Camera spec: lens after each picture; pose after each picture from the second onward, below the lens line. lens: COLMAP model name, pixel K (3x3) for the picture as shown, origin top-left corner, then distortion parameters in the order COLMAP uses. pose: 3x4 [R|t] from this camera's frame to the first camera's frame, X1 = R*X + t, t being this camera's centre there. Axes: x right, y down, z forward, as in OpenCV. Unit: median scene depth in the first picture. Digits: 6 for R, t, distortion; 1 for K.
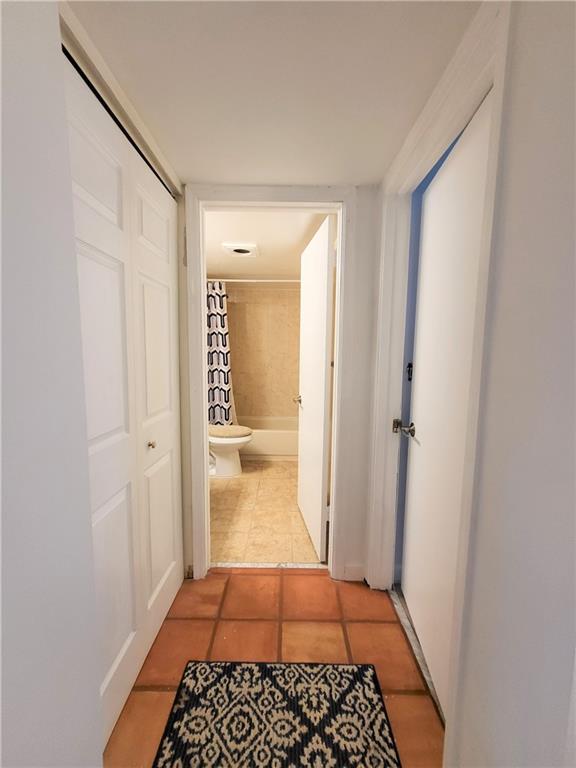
lens RADIAL K [[302.8, 0, 286.9], [0, 302.8, 384.1], [0, 0, 1]] dist [0.003265, 0.001189]
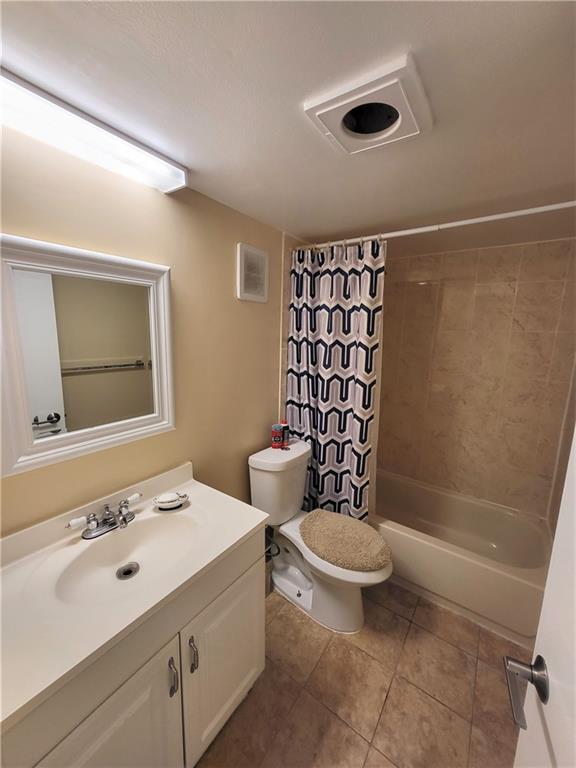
lens RADIAL K [[302.8, 0, 285.4], [0, 302.8, 387.0], [0, 0, 1]] dist [0.003265, 0.001189]
pose [[0.808136, 0.154801, -0.568289, -0.025013], [-0.106739, 0.987360, 0.117167, -0.147345], [0.579243, -0.034028, 0.814444, 0.511232]]
